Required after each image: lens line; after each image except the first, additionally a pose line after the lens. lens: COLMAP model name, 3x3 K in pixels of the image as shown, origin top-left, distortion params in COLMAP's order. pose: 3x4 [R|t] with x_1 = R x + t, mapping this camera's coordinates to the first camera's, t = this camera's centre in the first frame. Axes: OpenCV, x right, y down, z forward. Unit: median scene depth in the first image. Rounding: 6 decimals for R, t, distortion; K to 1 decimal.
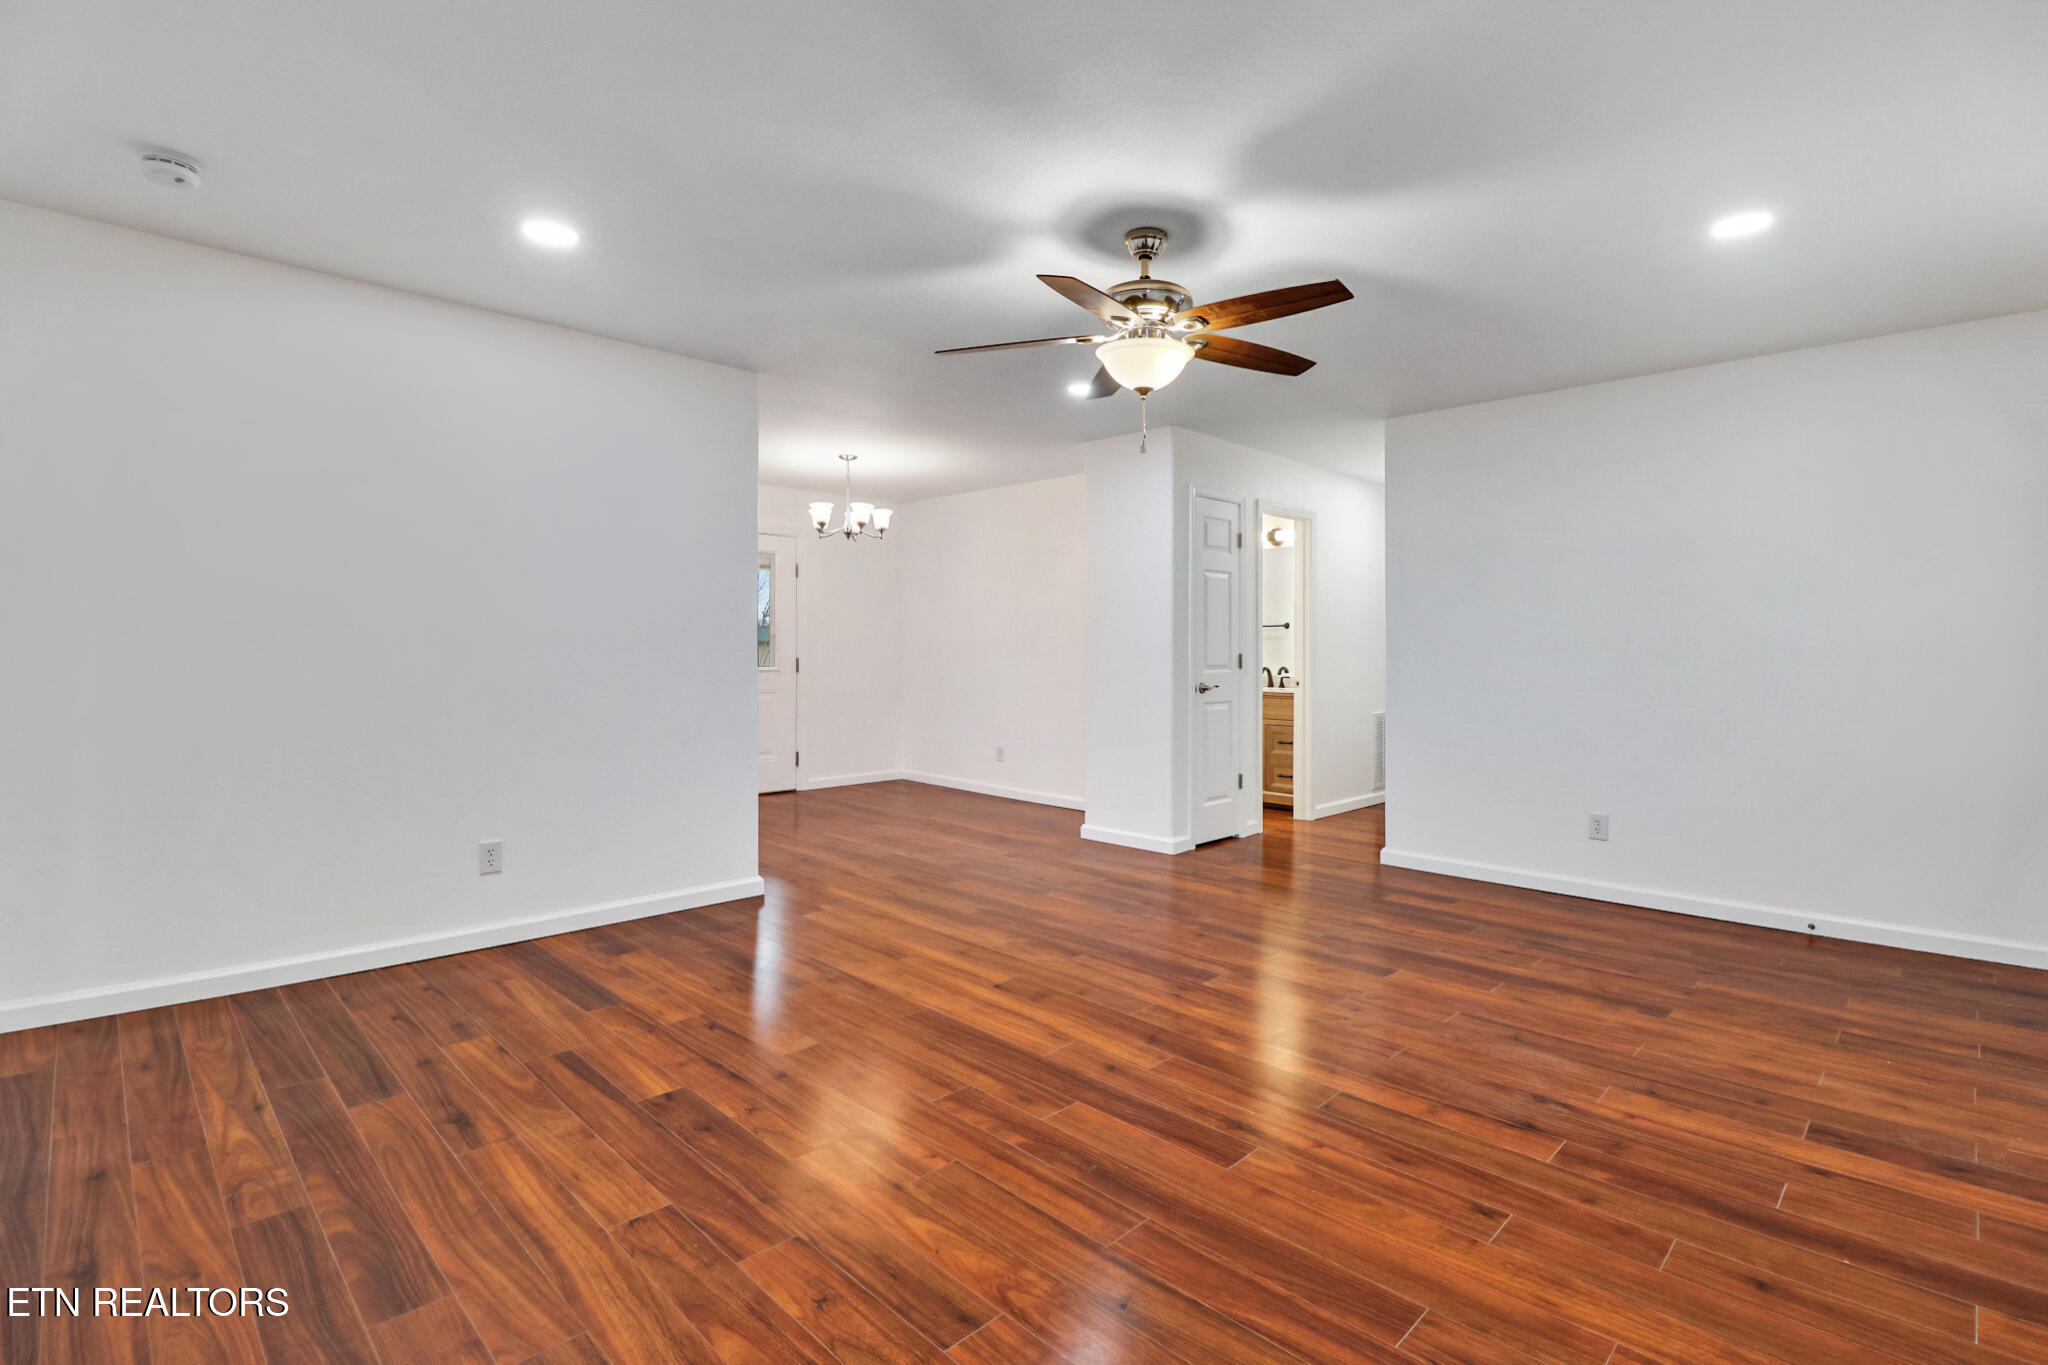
lens RADIAL K [[953.9, 0, 1034.3], [0, 953.9, 650.2], [0, 0, 1]] dist [-0.000151, -0.011640]
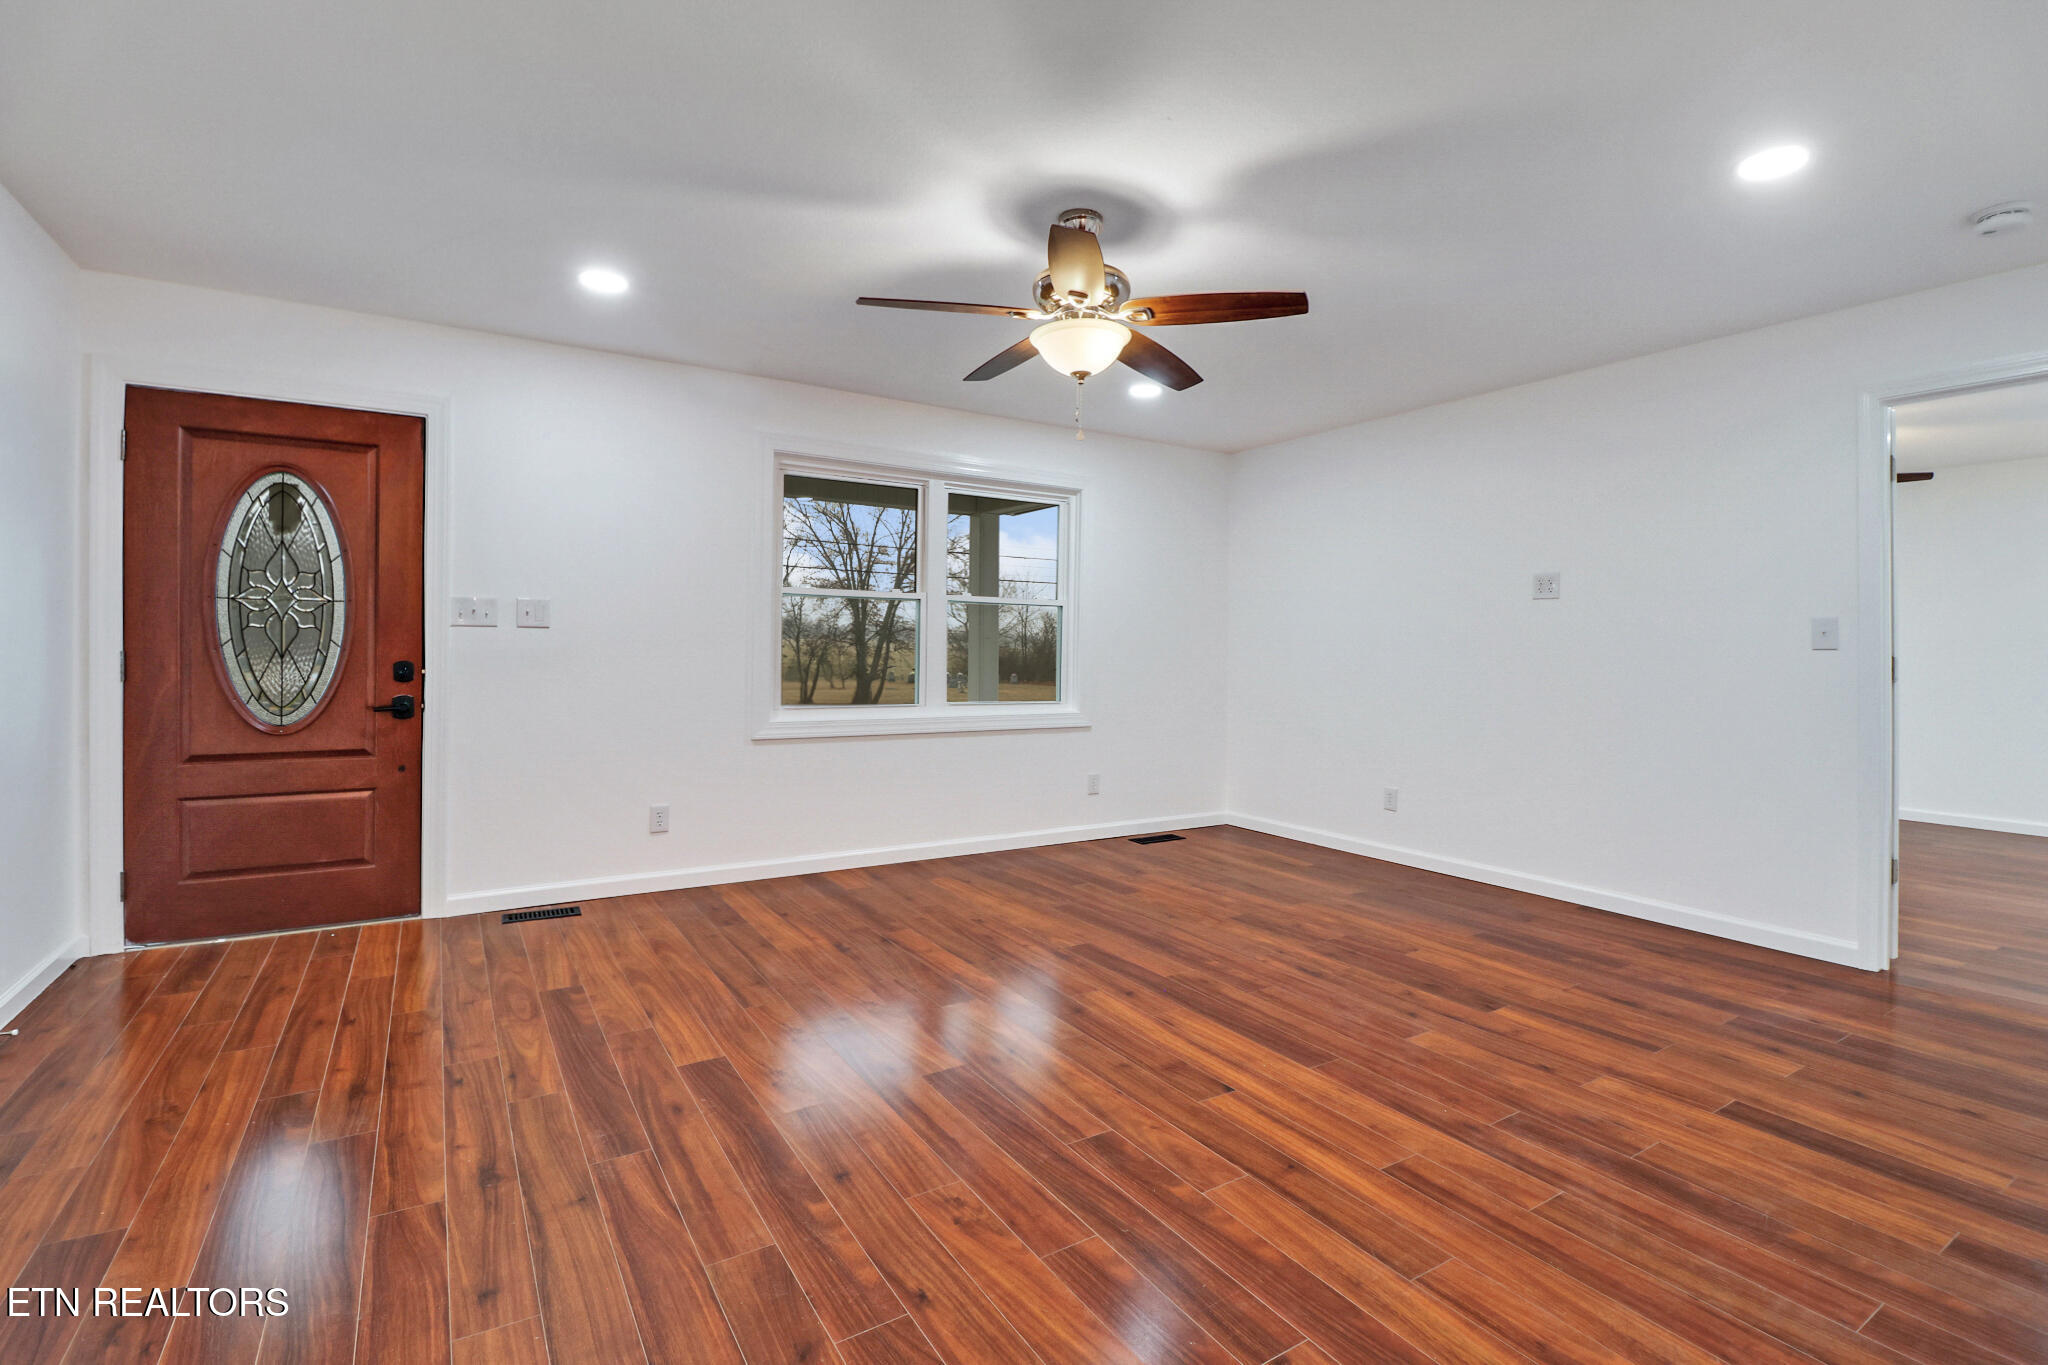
lens RADIAL K [[953.9, 0, 1034.3], [0, 953.9, 650.2], [0, 0, 1]] dist [-0.000151, -0.011640]
pose [[-0.974182, -0.020904, 0.224796, -0.069572], [-0.020471, 0.999781, 0.004254, 0.001646], [-0.224836, -0.000457, -0.974397, 2.392466]]
